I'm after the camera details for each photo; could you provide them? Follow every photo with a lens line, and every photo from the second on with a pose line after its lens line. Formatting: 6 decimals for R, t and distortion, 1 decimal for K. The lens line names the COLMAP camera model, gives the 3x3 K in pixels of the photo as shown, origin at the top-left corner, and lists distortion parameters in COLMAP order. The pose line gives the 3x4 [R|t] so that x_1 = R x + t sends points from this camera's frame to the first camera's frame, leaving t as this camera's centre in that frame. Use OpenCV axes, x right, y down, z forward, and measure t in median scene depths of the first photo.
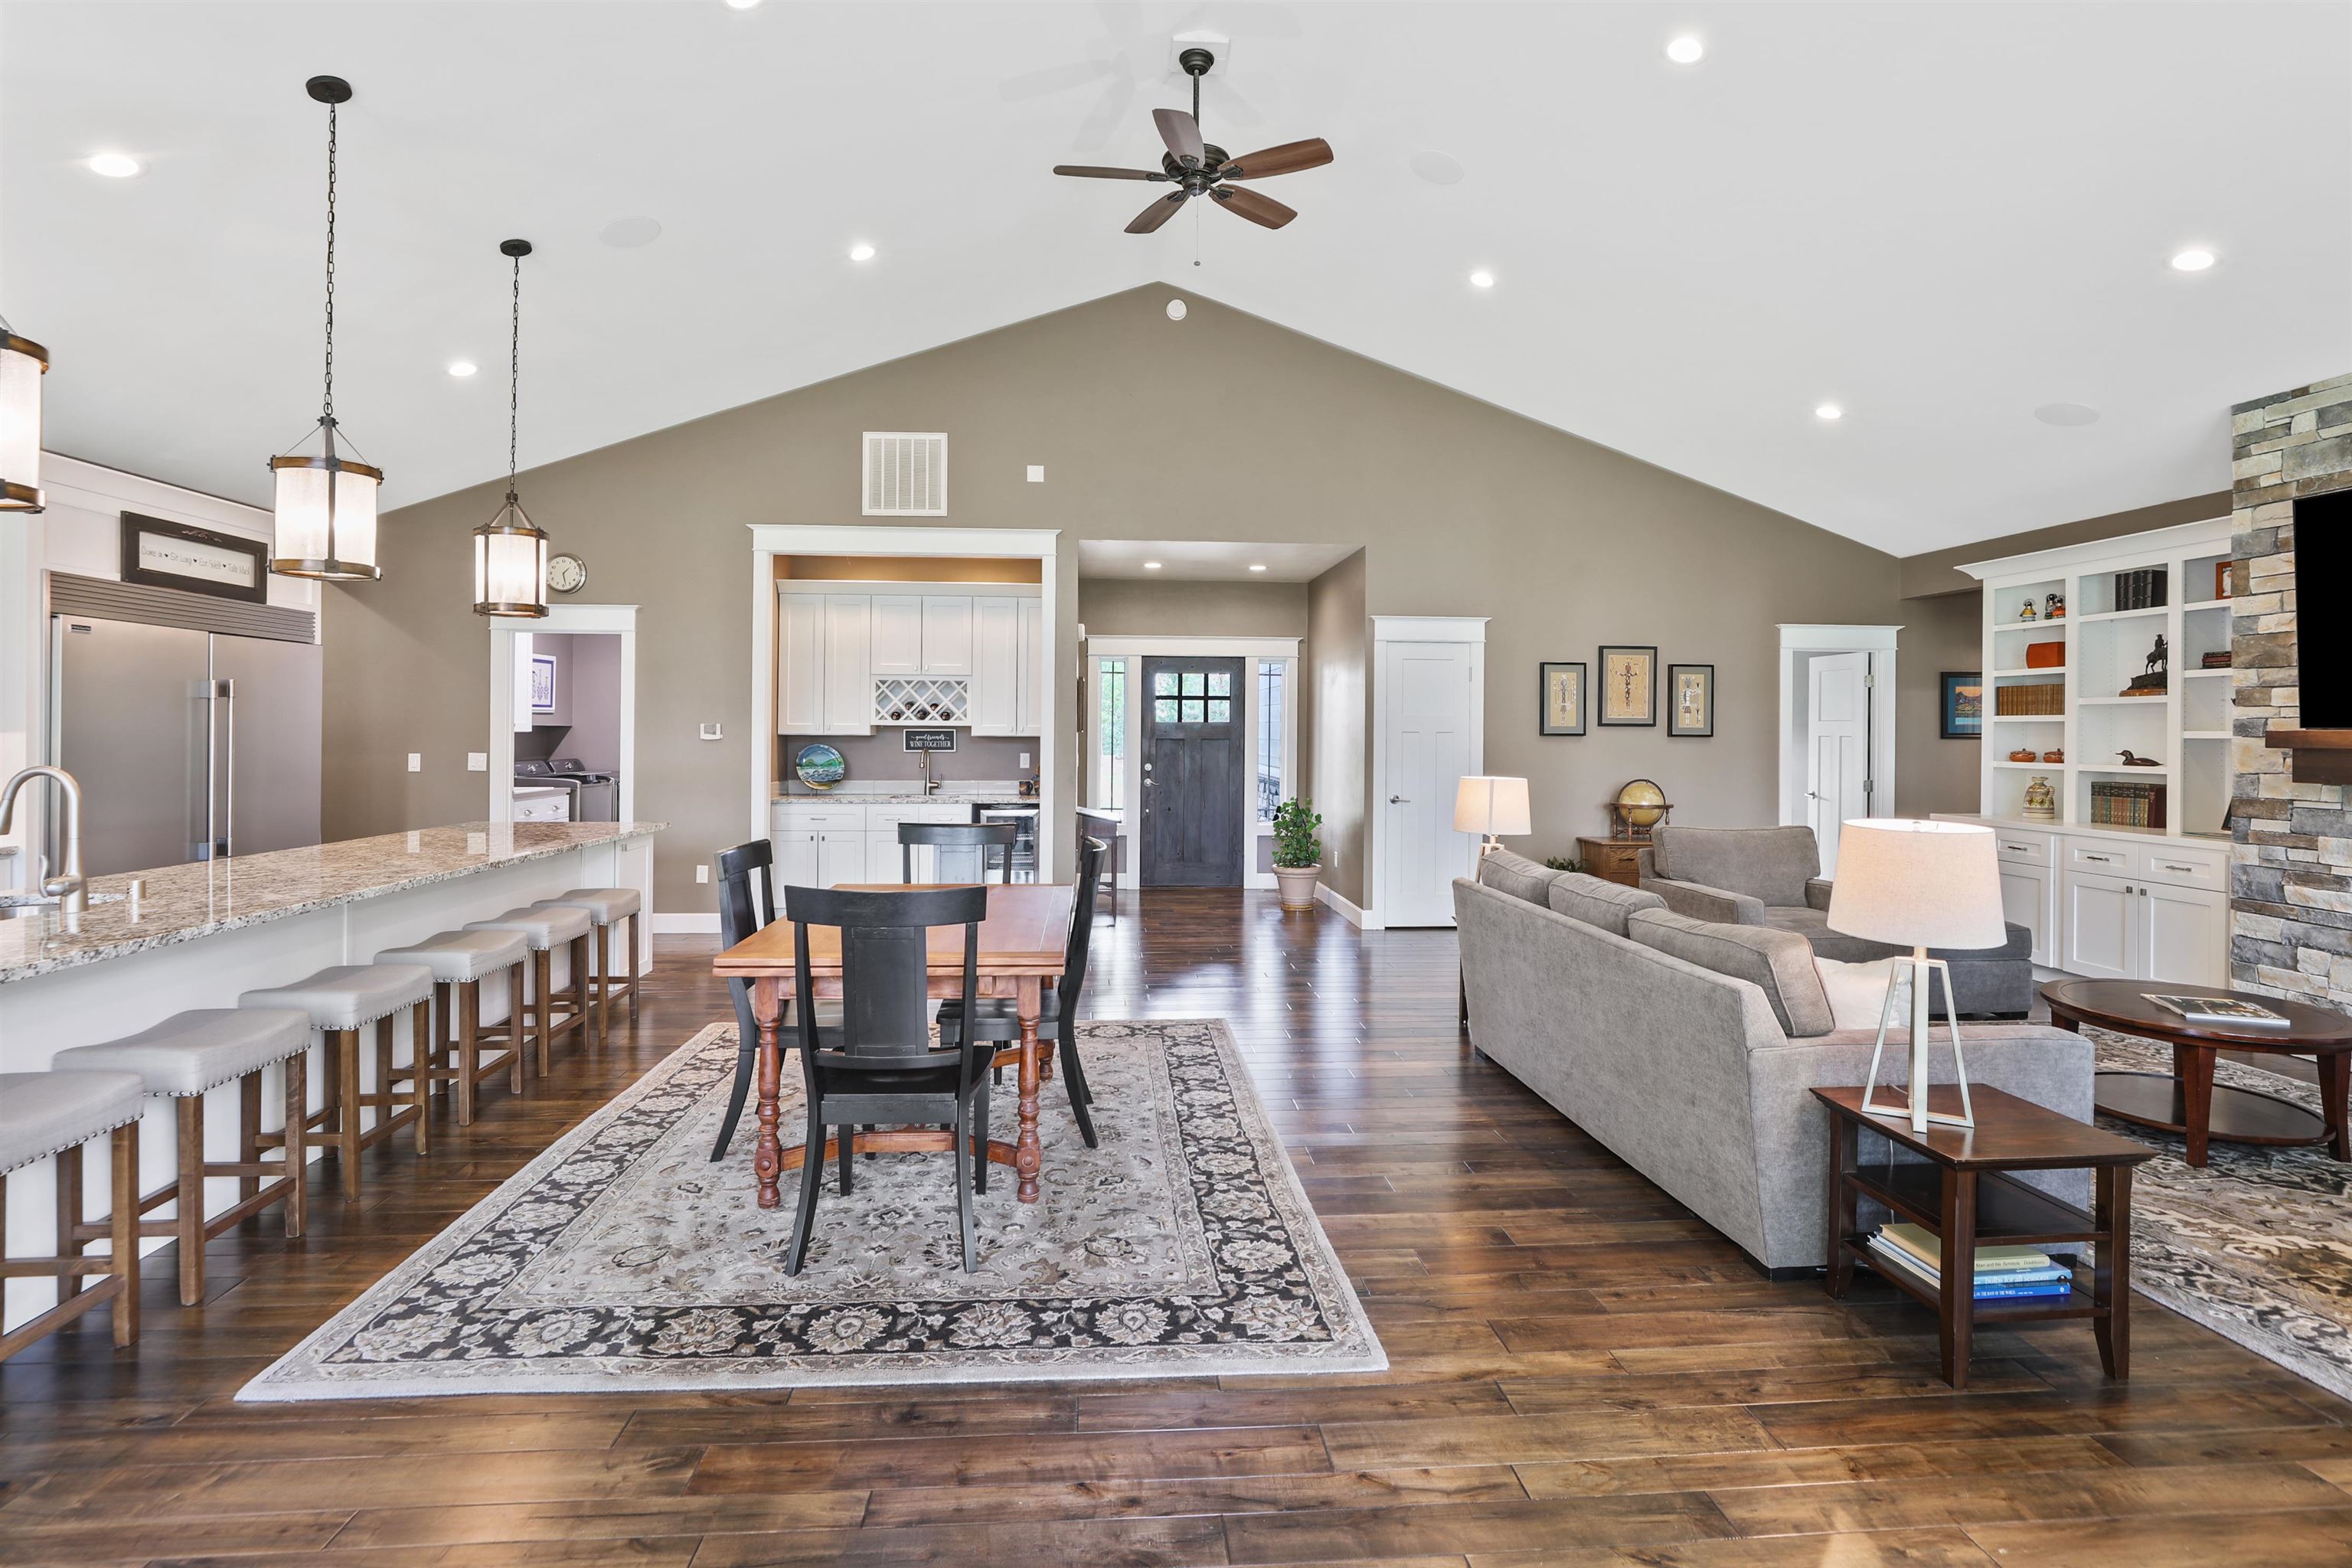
lens RADIAL K [[1103.7, 0, 1133.7], [0, 1103.7, 730.7], [0, 0, 1]] dist [-0.019560, 0.003373]
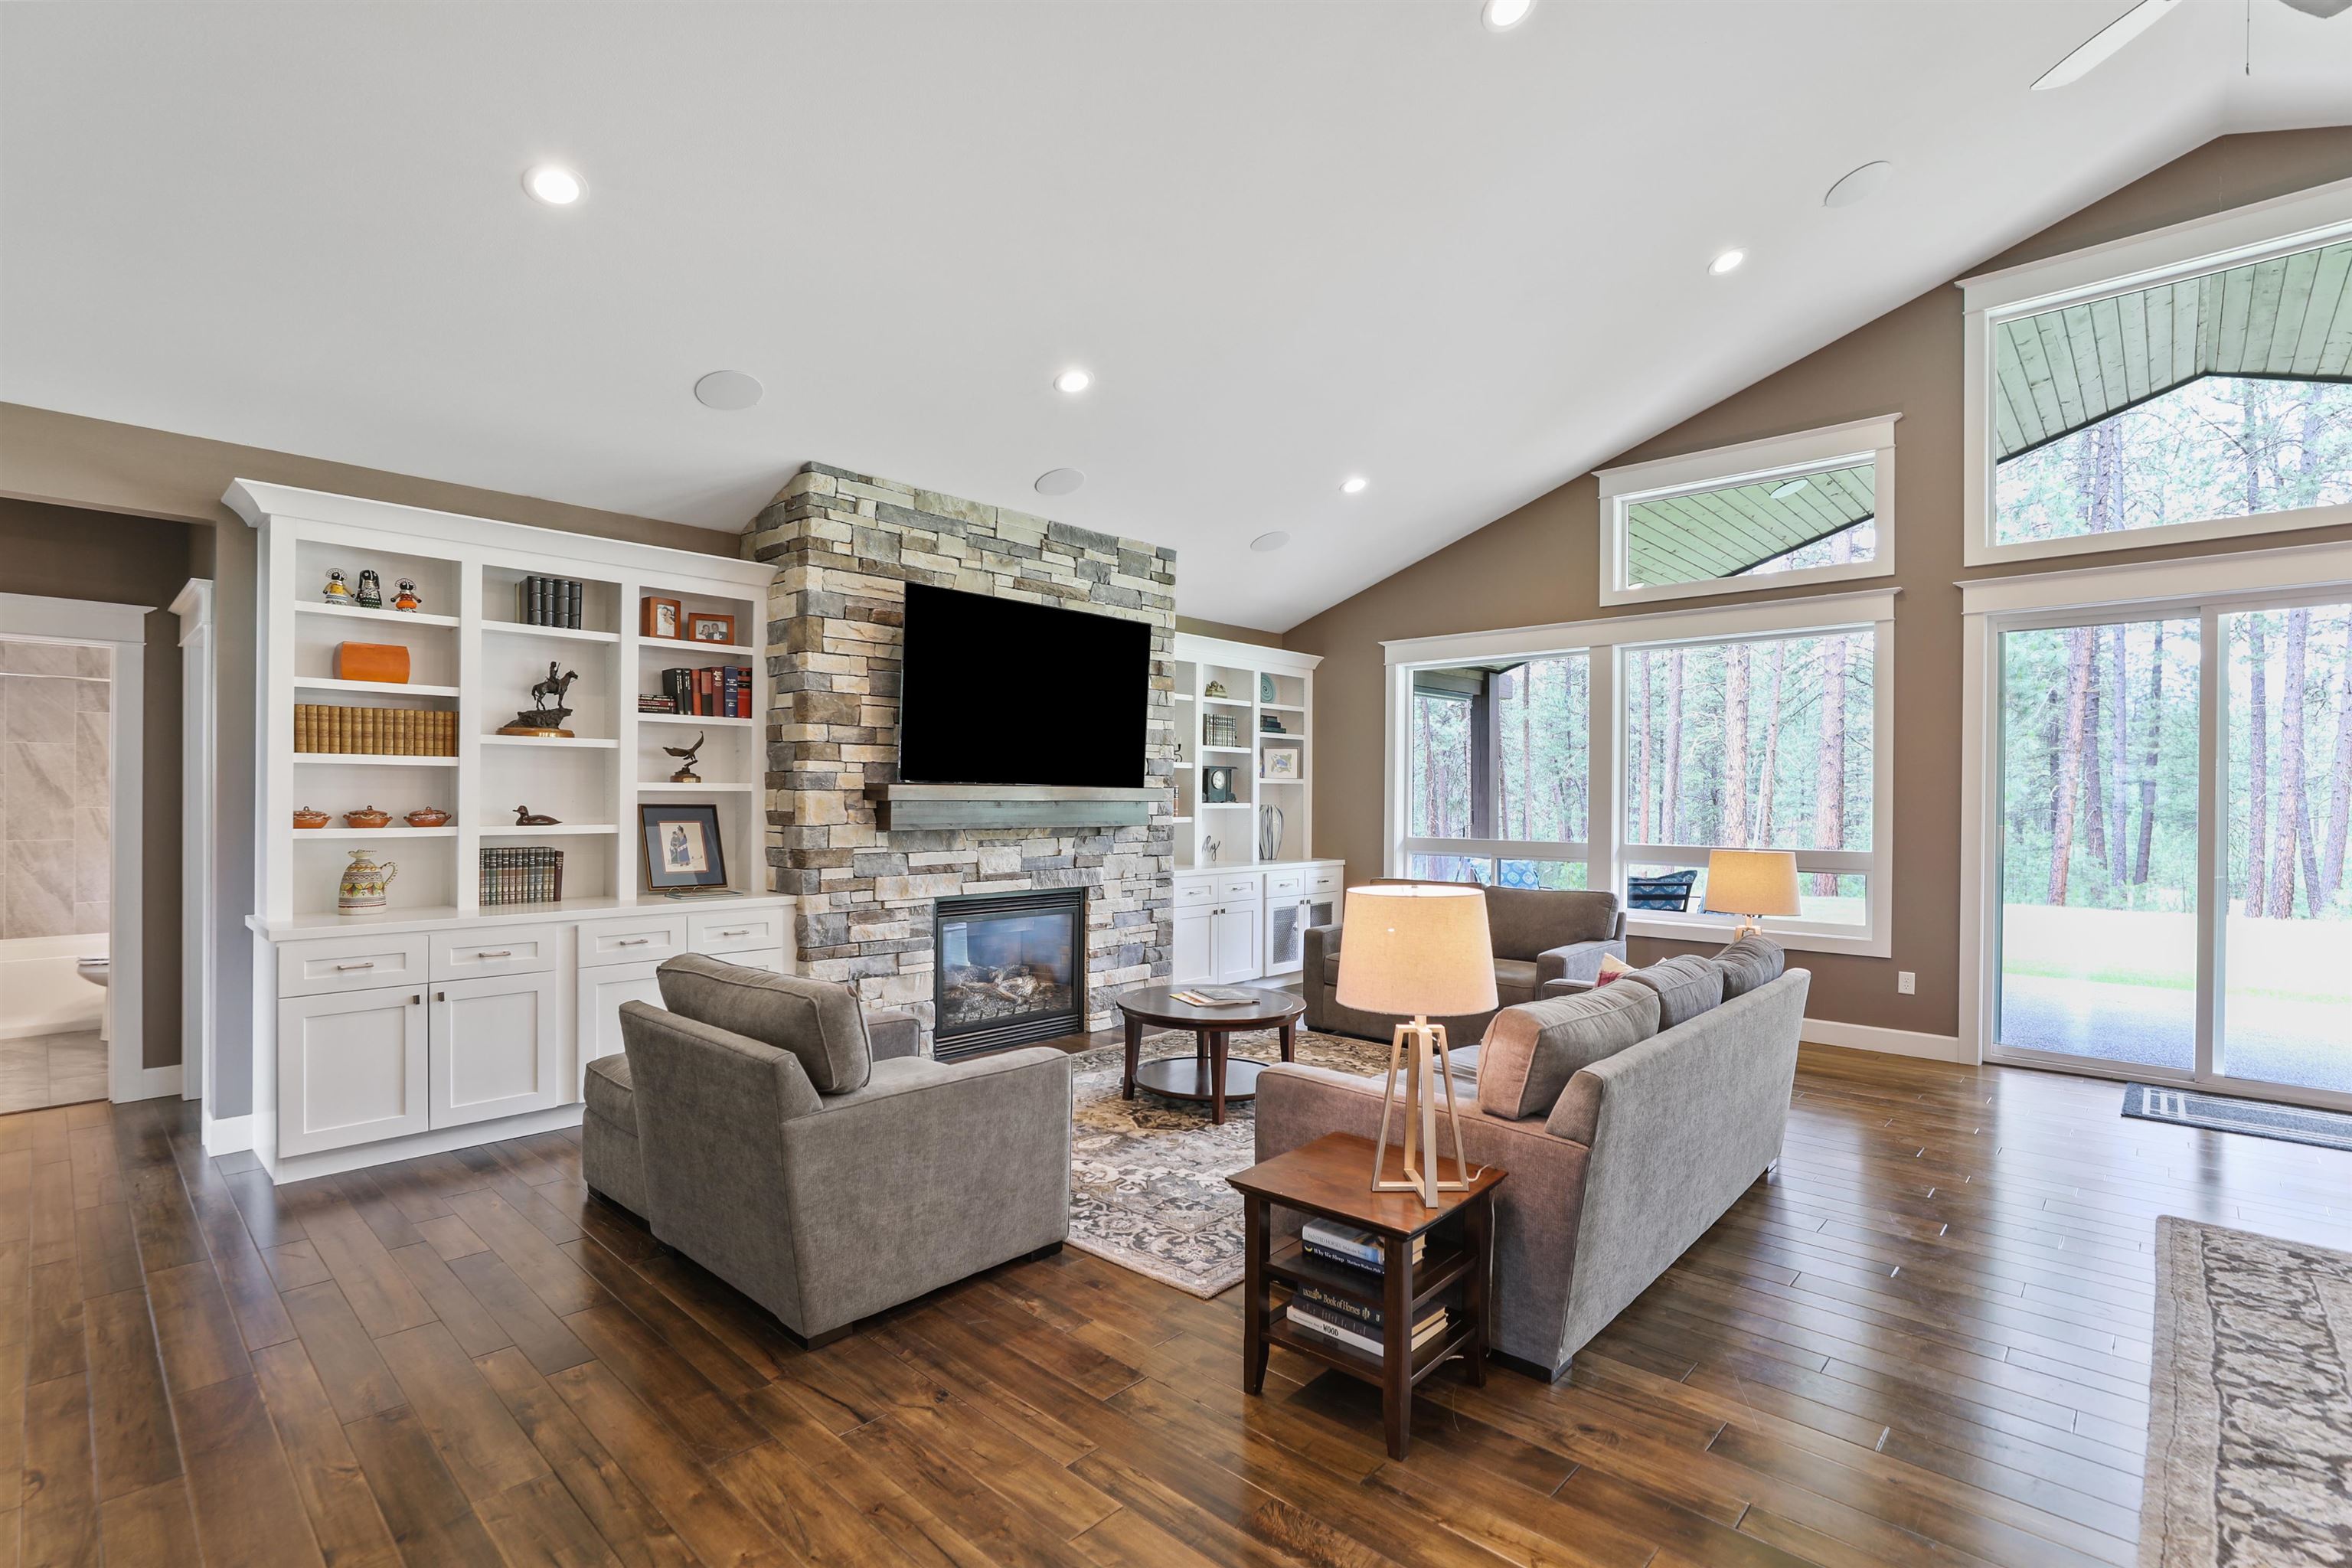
lens RADIAL K [[1103.7, 0, 1155.3], [0, 1103.7, 779.1], [0, 0, 1]] dist [-0.019560, 0.003373]
pose [[-0.697630, 0.006290, 0.716430, 0.061448], [-0.006828, 0.999858, -0.015427, 0.009470], [-0.716425, -0.015654, -0.697488, 1.493793]]
